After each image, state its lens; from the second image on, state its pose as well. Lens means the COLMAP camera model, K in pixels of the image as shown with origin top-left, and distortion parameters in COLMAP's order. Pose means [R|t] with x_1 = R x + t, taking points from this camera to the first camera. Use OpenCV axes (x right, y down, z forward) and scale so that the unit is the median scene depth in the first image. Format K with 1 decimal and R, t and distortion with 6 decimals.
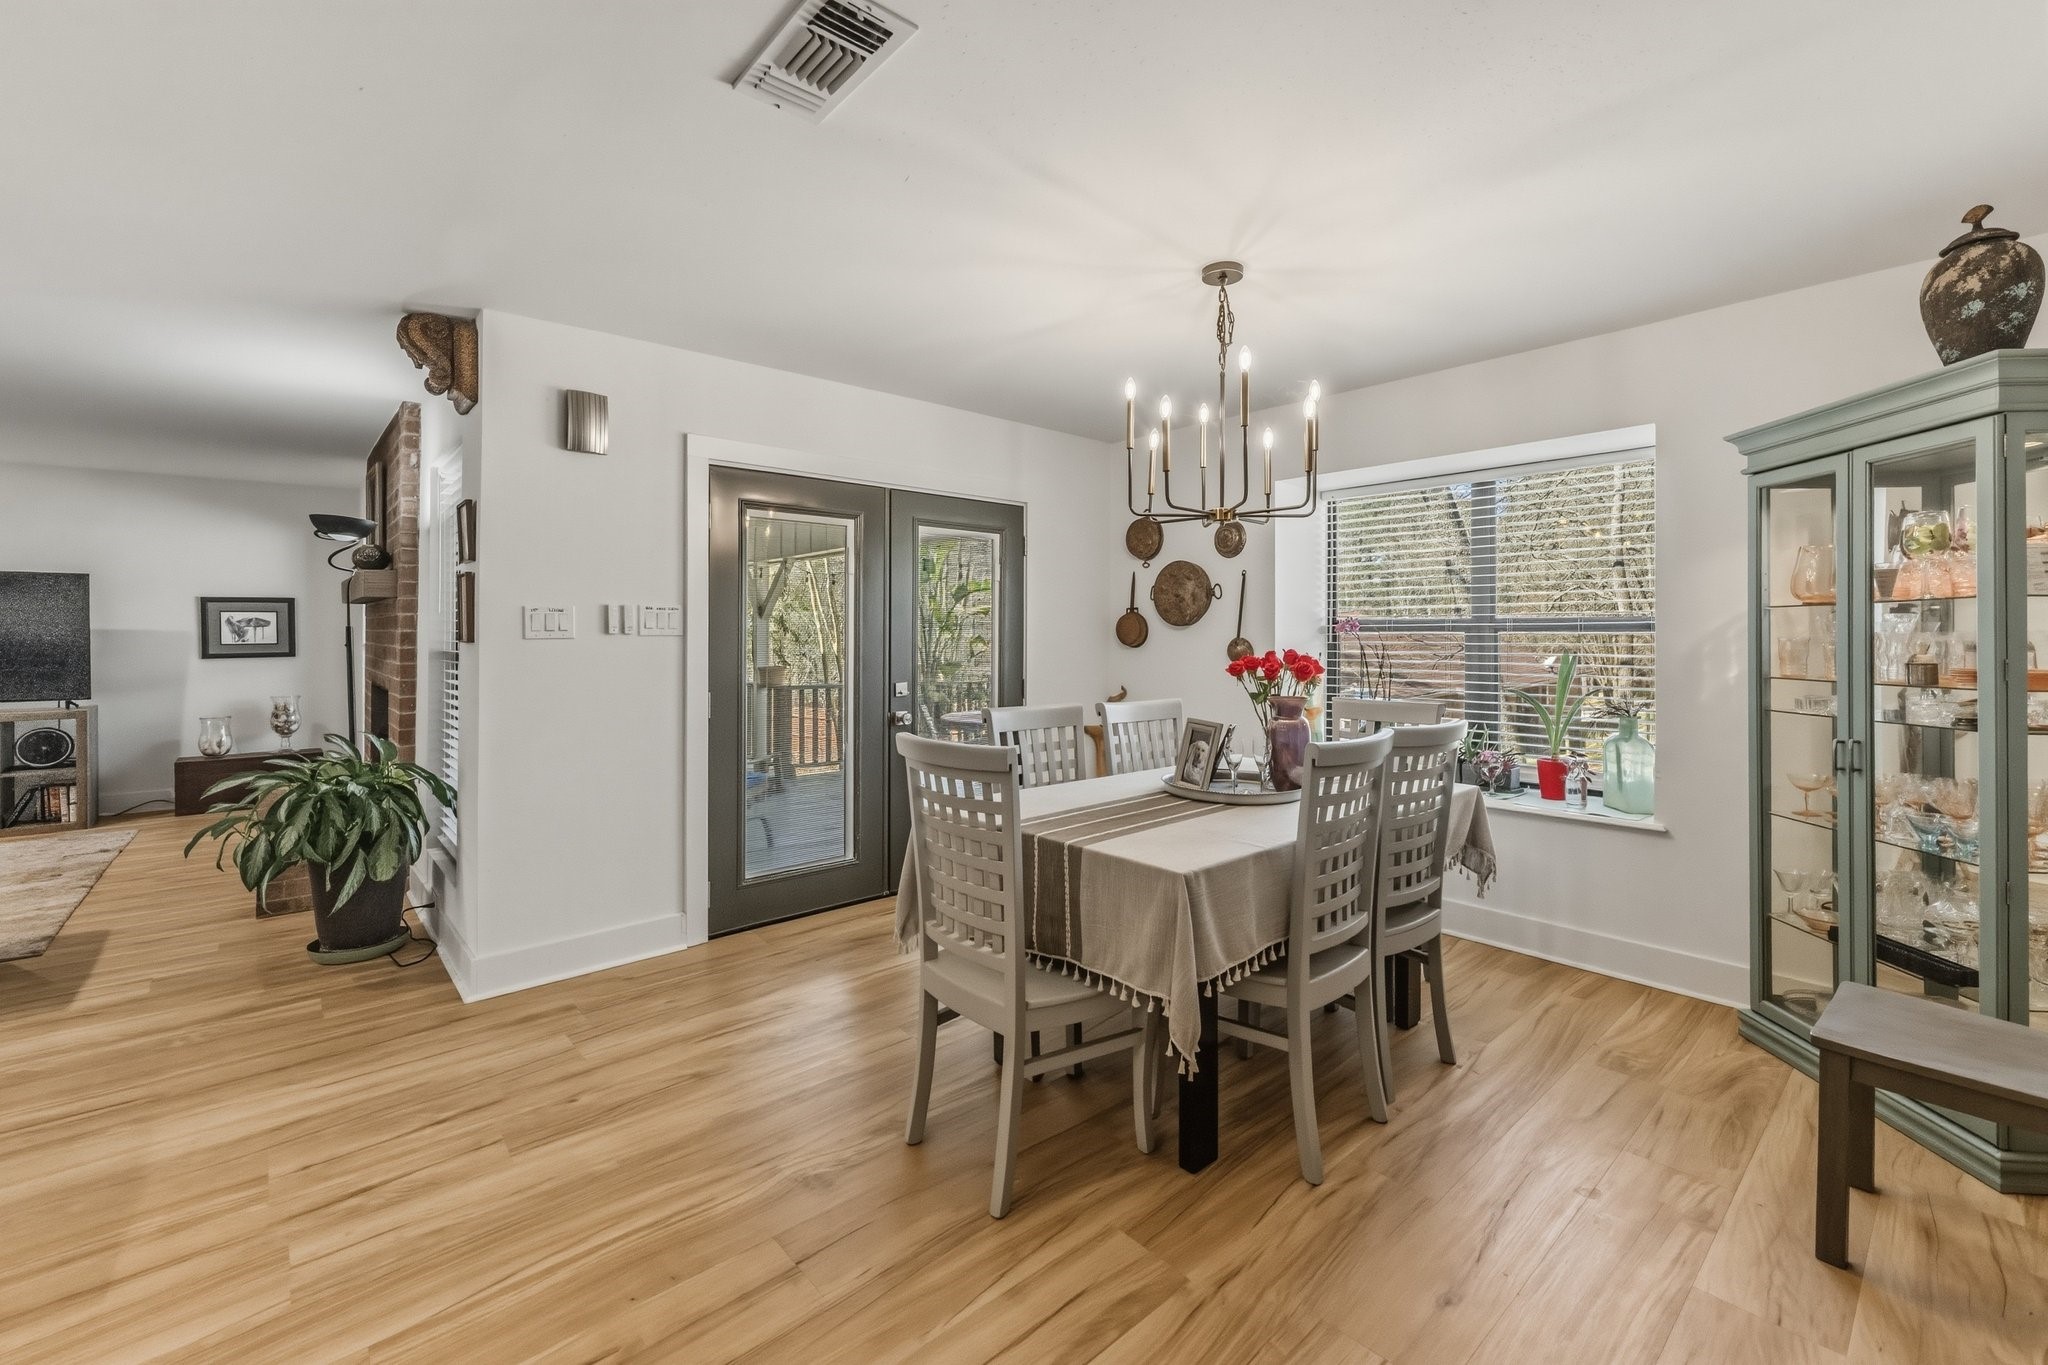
lens RADIAL K [[857.1, 0, 1023.5], [0, 857.1, 646.8], [0, 0, 1]] dist [-0.000123, -0.000111]
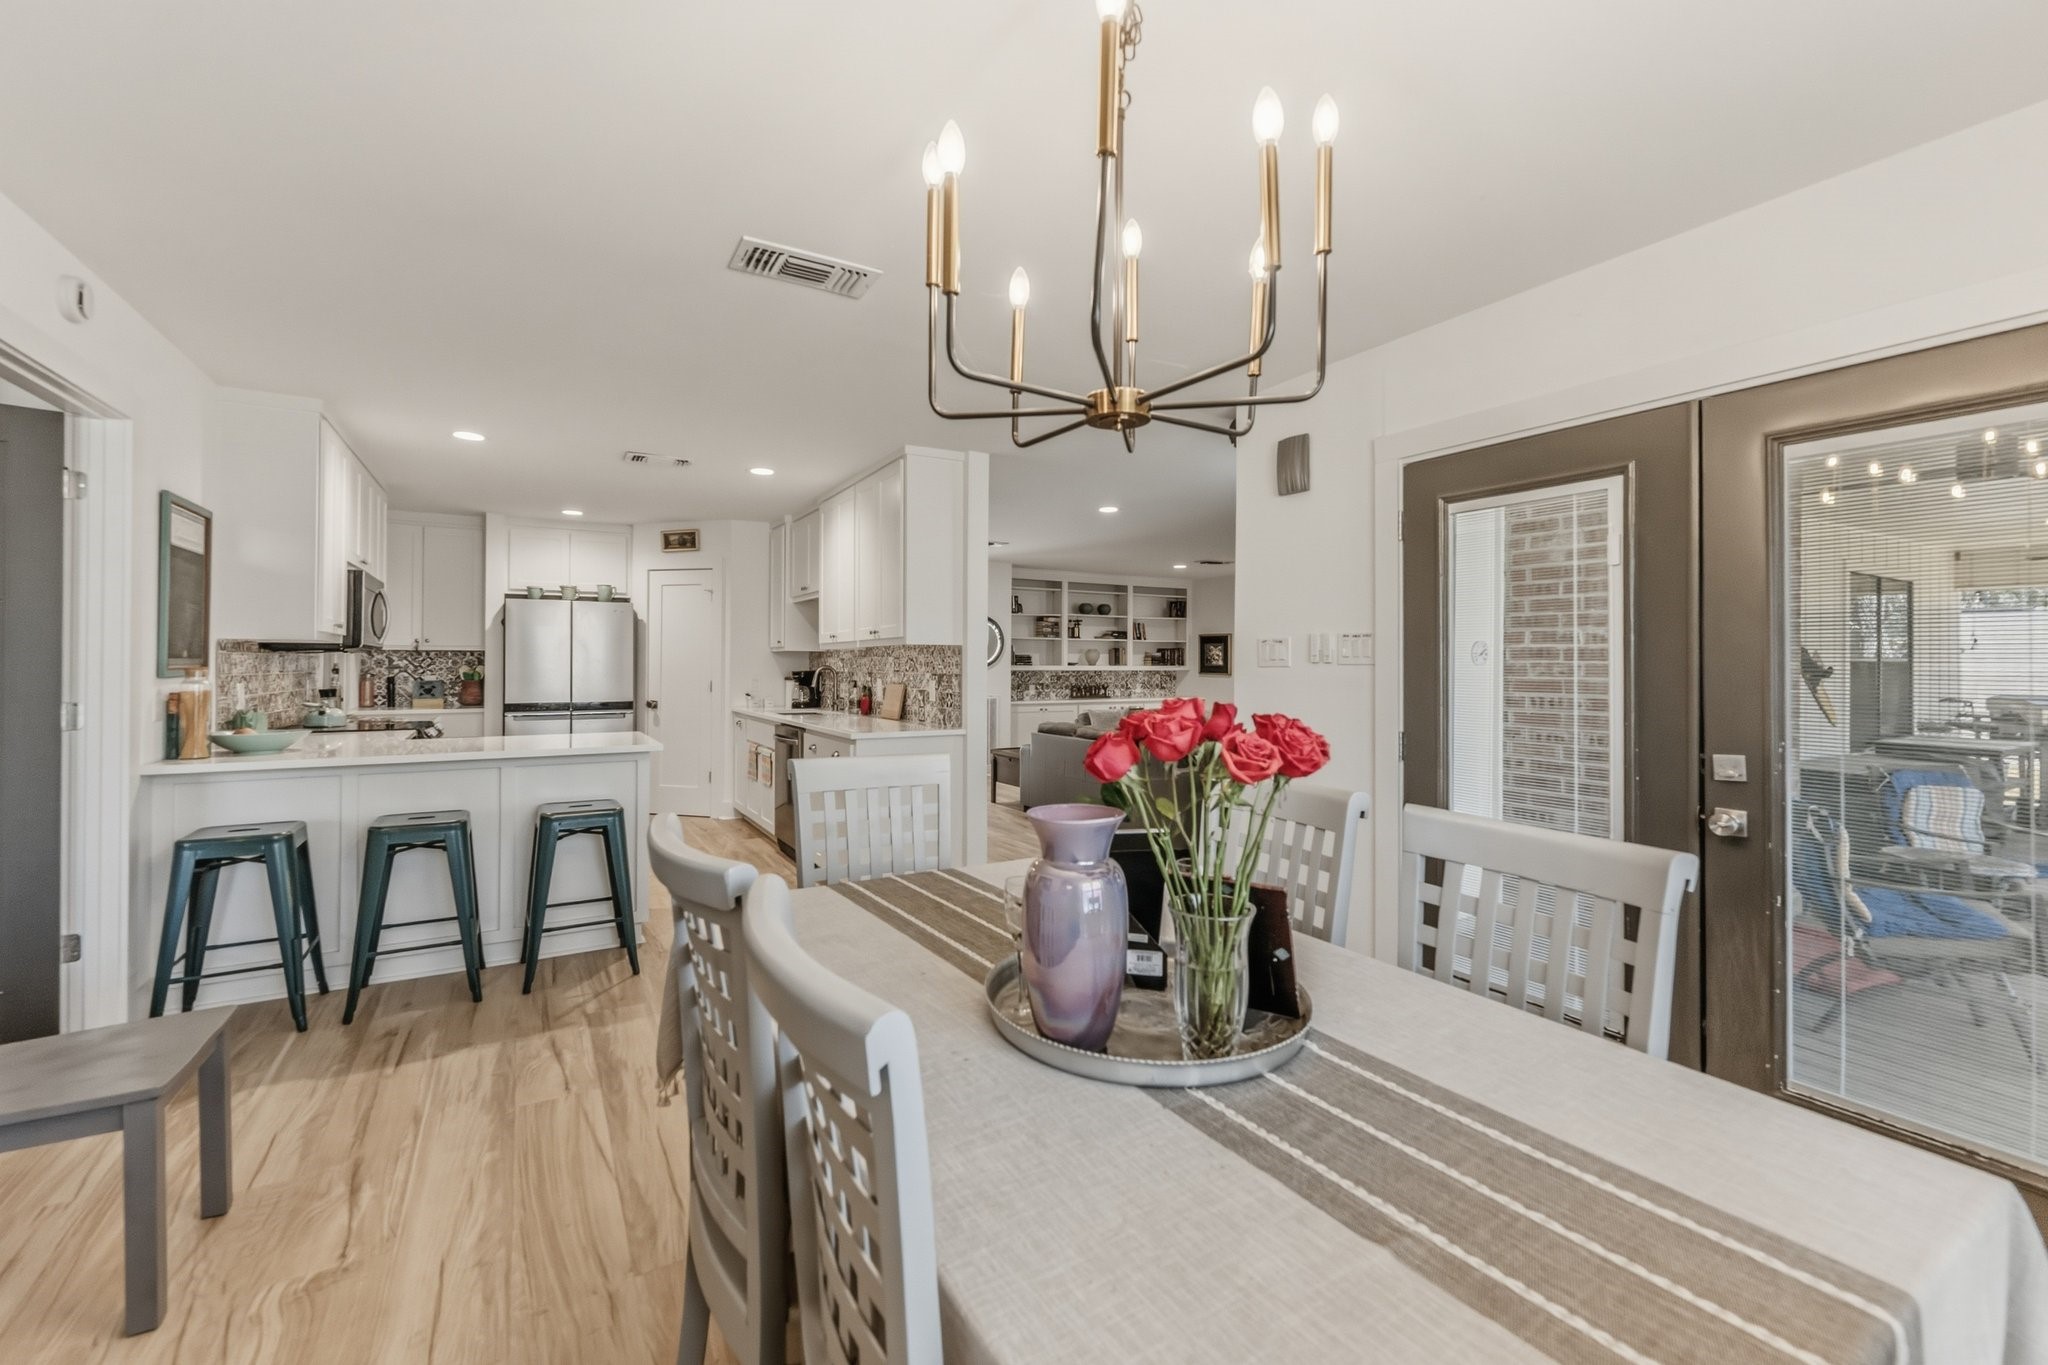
lens RADIAL K [[857.1, 0, 1023.5], [0, 857.1, 646.8], [0, 0, 1]] dist [-0.000123, -0.000111]
pose [[-0.194845, -0.014665, -0.980724, 1.194440], [-0.011545, 0.999853, -0.012657, -0.032863], [0.980766, 0.008857, -0.194986, 1.697976]]
